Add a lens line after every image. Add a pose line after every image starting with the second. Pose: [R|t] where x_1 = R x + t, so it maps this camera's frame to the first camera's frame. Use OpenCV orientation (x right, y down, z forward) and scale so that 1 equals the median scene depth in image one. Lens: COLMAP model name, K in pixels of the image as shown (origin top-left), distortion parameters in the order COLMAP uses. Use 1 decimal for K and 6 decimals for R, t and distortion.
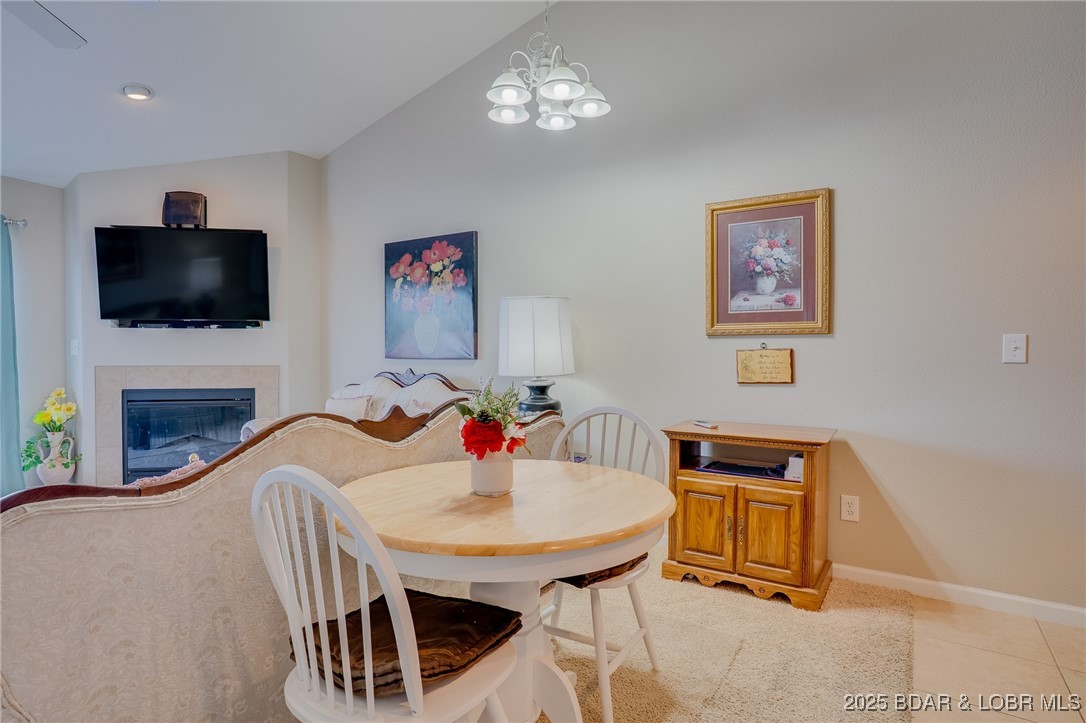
lens RADIAL K [[593.3, 0, 546.4], [0, 593.3, 360.2], [0, 0, 1]] dist [-0.032245, 0.015236]
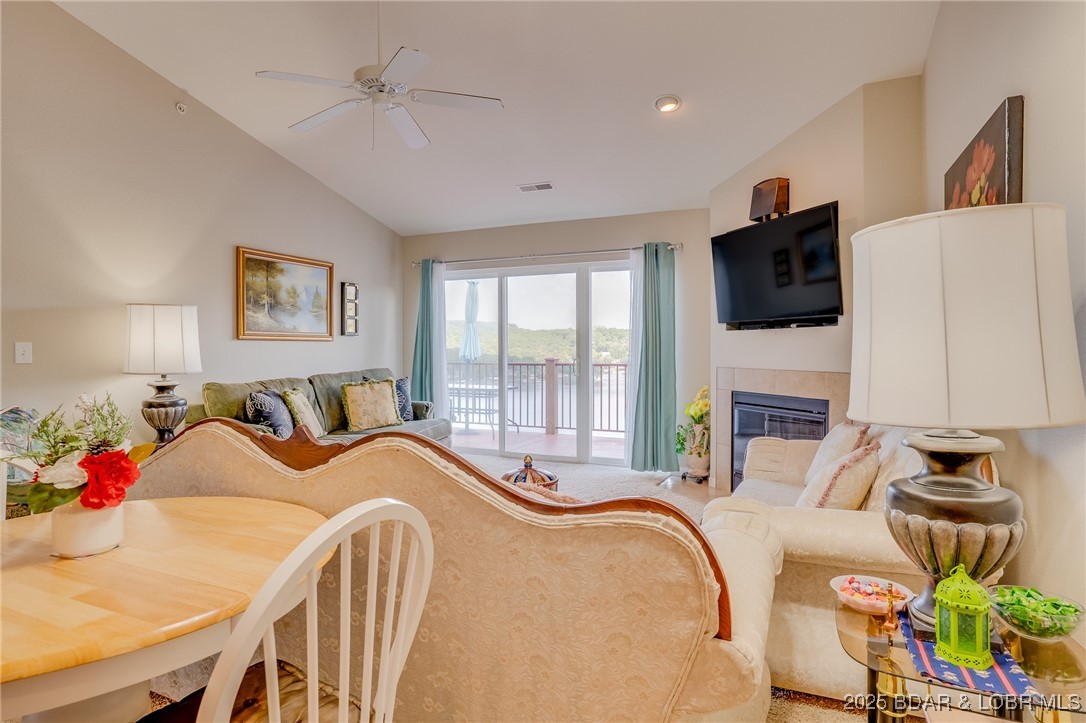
lens RADIAL K [[593.3, 0, 536.3], [0, 593.3, 356.6], [0, 0, 1]] dist [-0.032245, 0.015236]
pose [[0.135959, 0.012759, -0.990632, 0.261136], [-0.020899, 0.999732, 0.010008, -0.013487], [0.990494, 0.019342, 0.136189, 0.543924]]
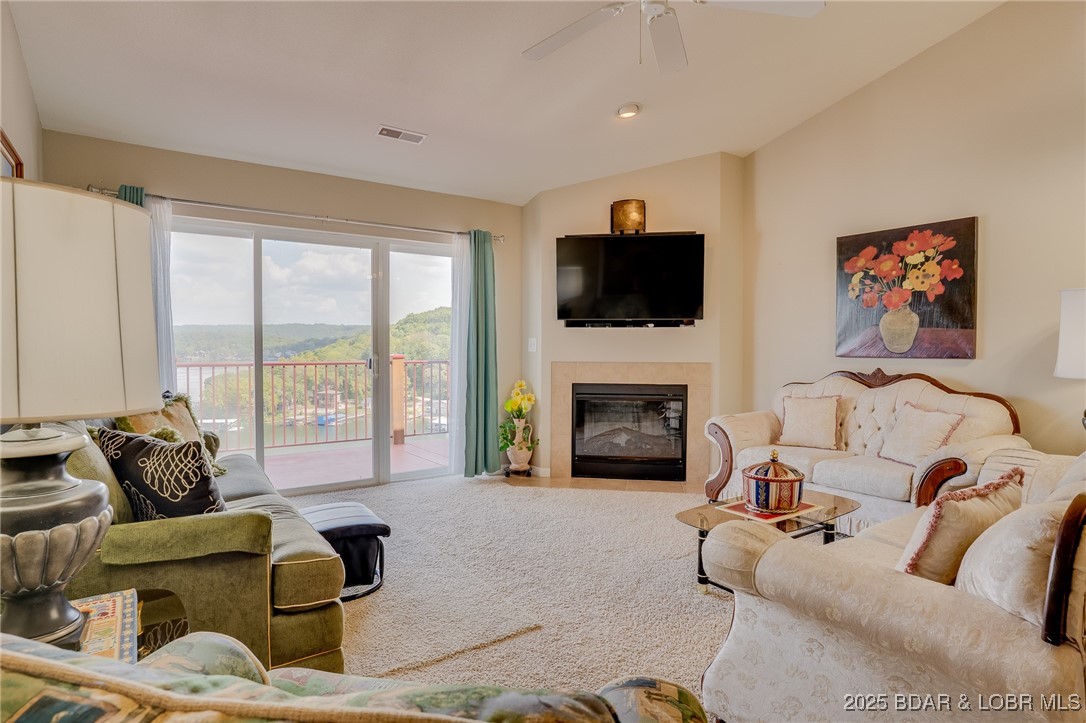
lens RADIAL K [[593.3, 0, 543.4], [0, 593.3, 361.0], [0, 0, 1]] dist [-0.032245, 0.015236]
pose [[0.929073, 0.010193, -0.369755, -0.377345], [-0.006953, 0.999925, 0.010093, -0.003036], [0.369830, -0.006806, 0.929075, -0.067072]]
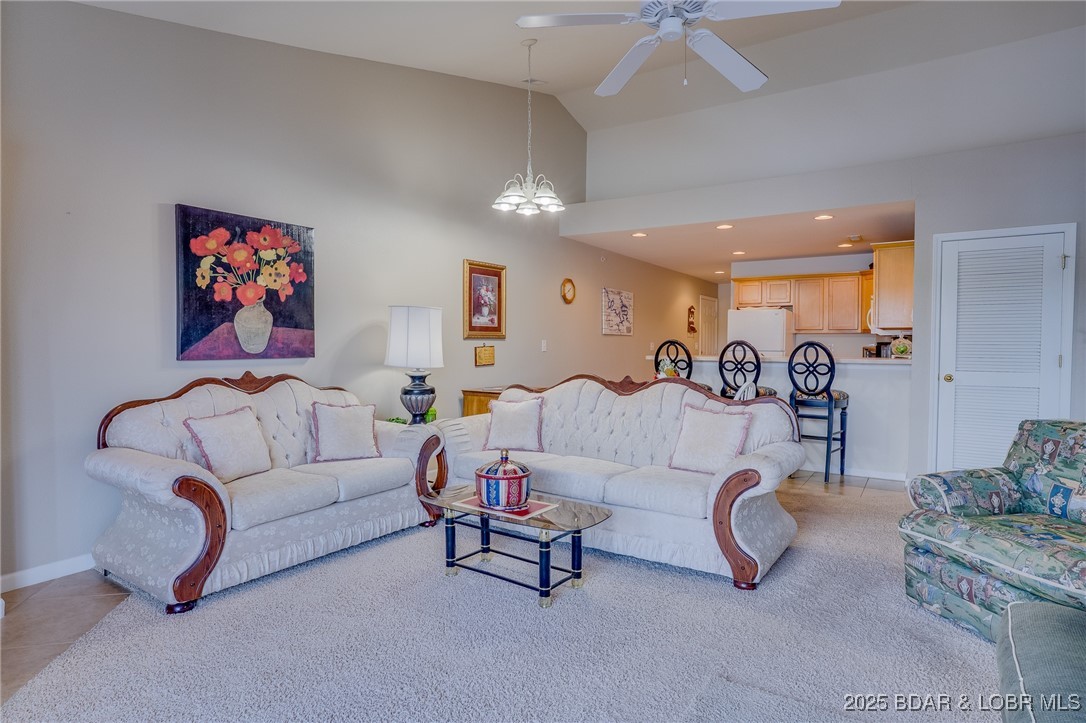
lens RADIAL K [[593.3, 0, 546.5], [0, 593.3, 354.8], [0, 0, 1]] dist [-0.032245, 0.015236]
pose [[0.016572, -0.017064, 0.999717, -1.040069], [0.019313, 0.999673, 0.016743, -0.014842], [-0.999676, 0.019030, 0.016896, 0.562032]]
